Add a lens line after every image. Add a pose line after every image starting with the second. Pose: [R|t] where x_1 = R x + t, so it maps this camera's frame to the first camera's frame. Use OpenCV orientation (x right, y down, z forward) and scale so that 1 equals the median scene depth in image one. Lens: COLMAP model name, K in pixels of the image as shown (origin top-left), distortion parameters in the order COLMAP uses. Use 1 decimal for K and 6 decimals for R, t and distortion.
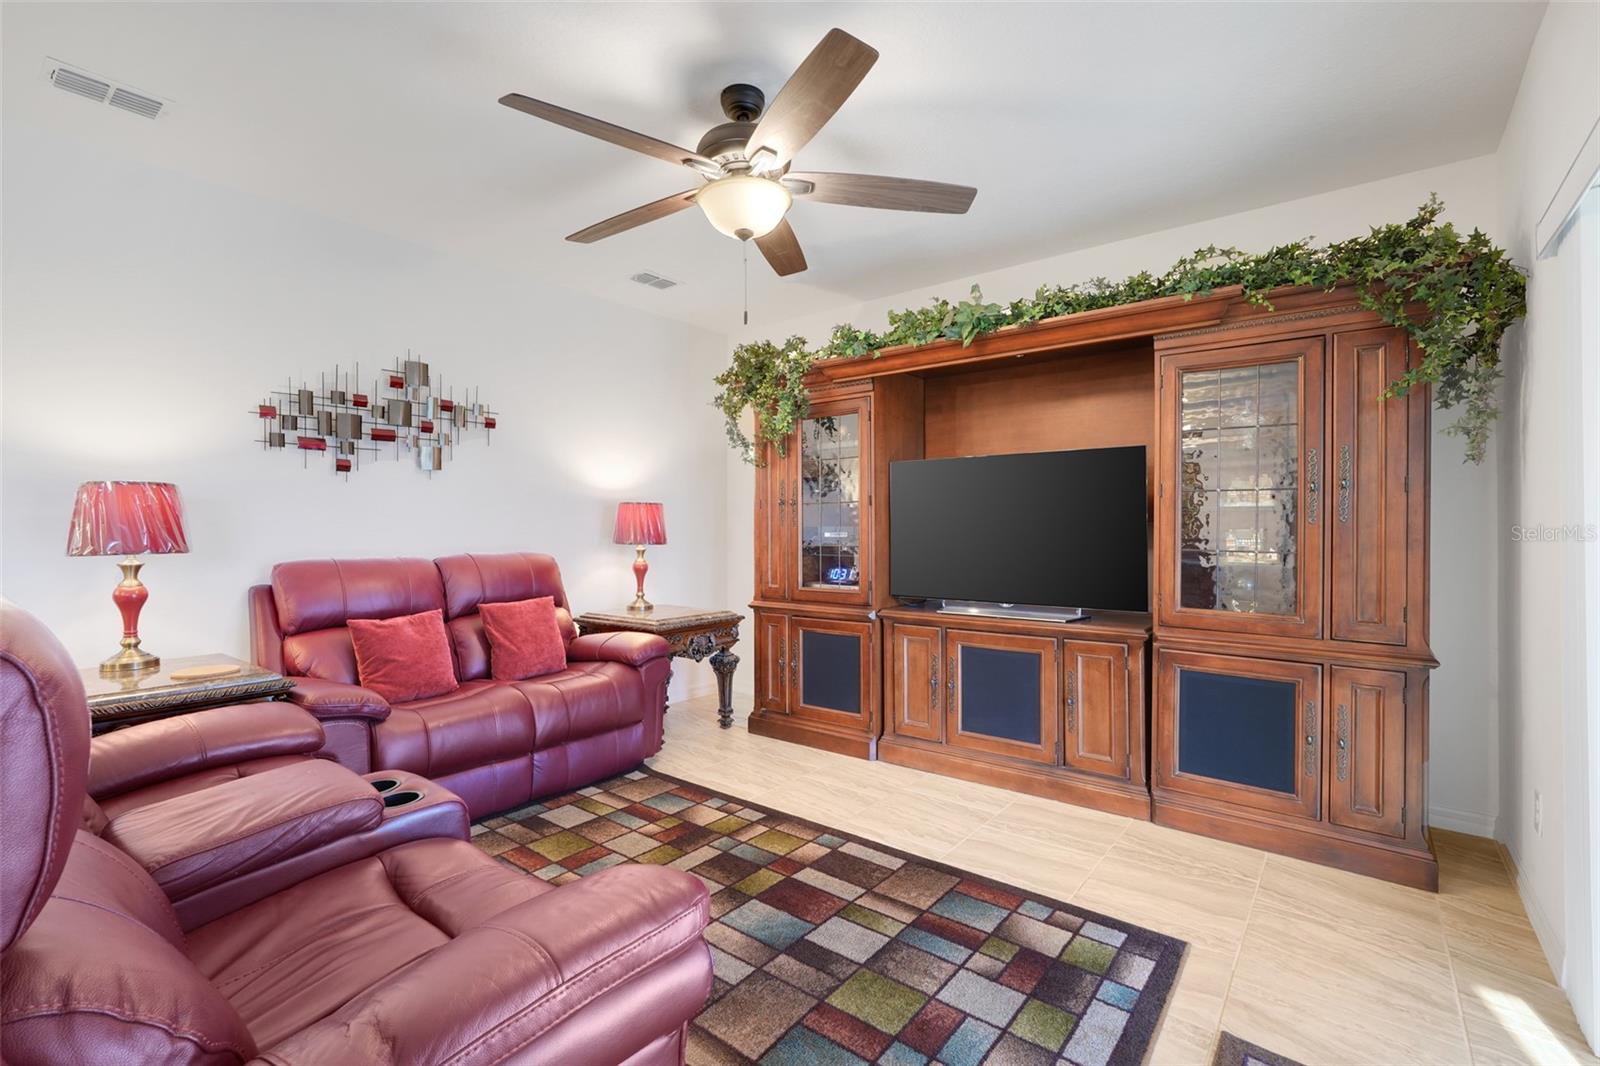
lens RADIAL K [[705.6, 0, 790.6], [0, 705.6, 521.7], [0, 0, 1]] dist [-0.009051, 0.003074]
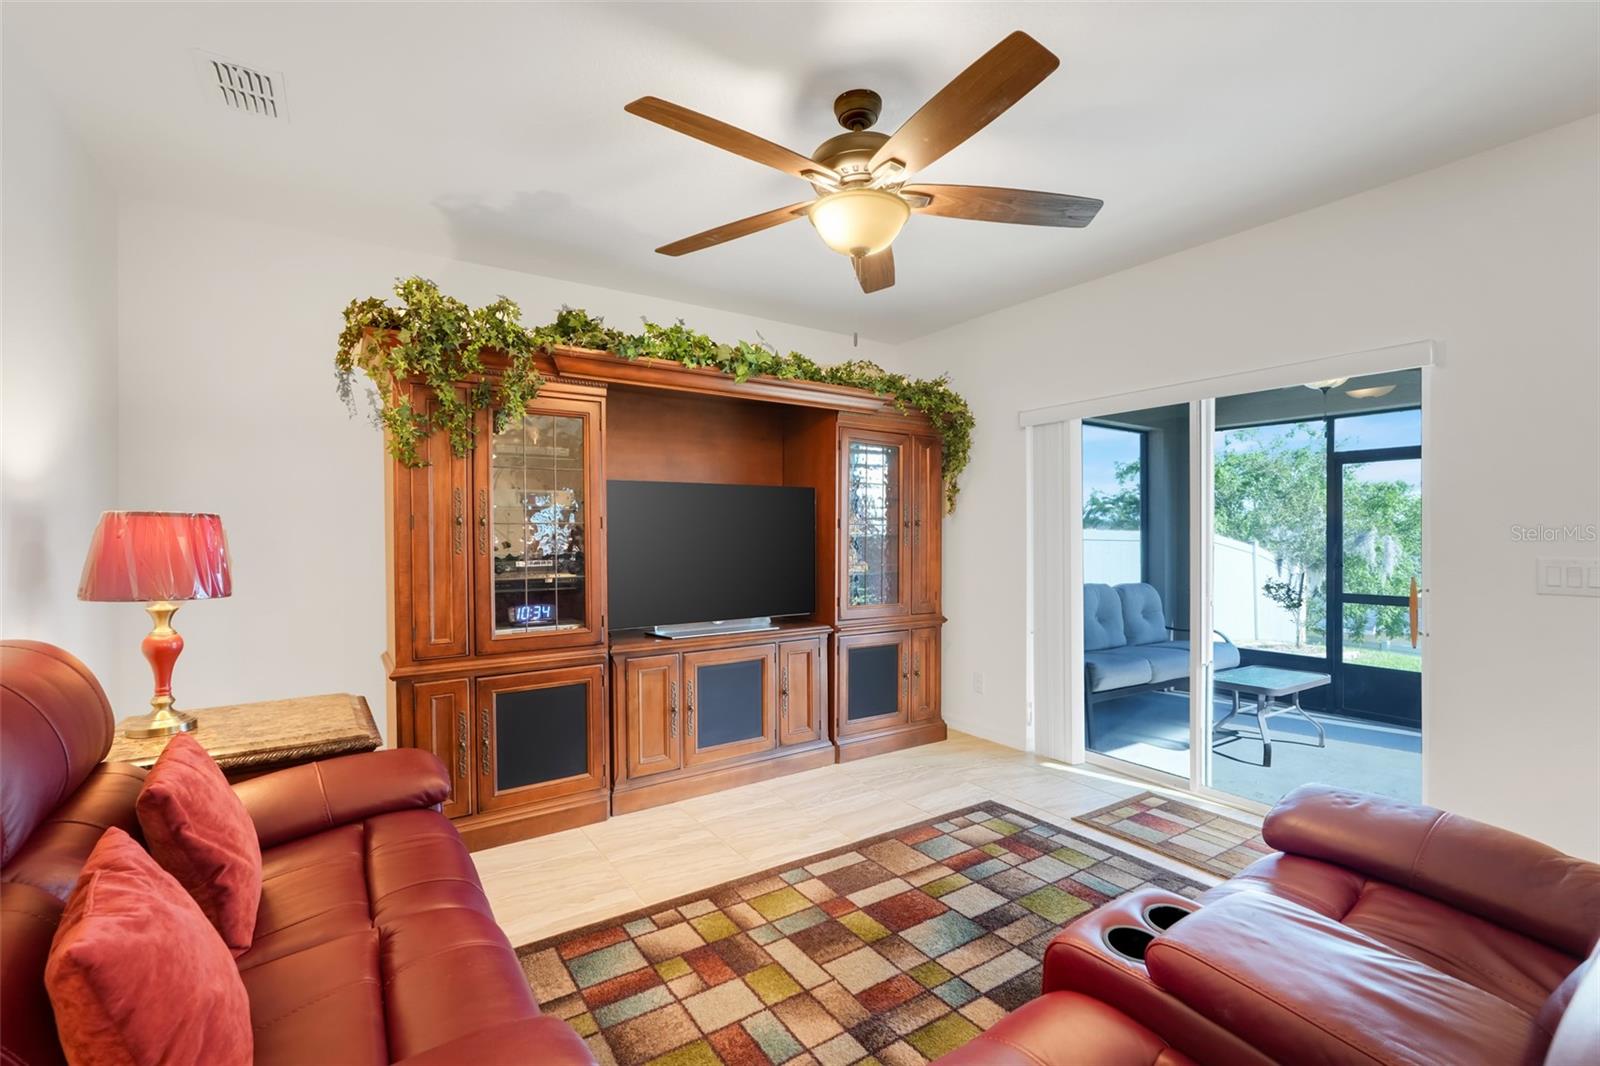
lens RADIAL K [[705.6, 0, 785.3], [0, 705.6, 528.2], [0, 0, 1]] dist [-0.009051, 0.003074]
pose [[0.309530, 0.009077, 0.950846, -0.782652], [-0.000786, 0.999957, -0.009290, -0.017908], [-0.950889, 0.002128, 0.309524, 0.629656]]
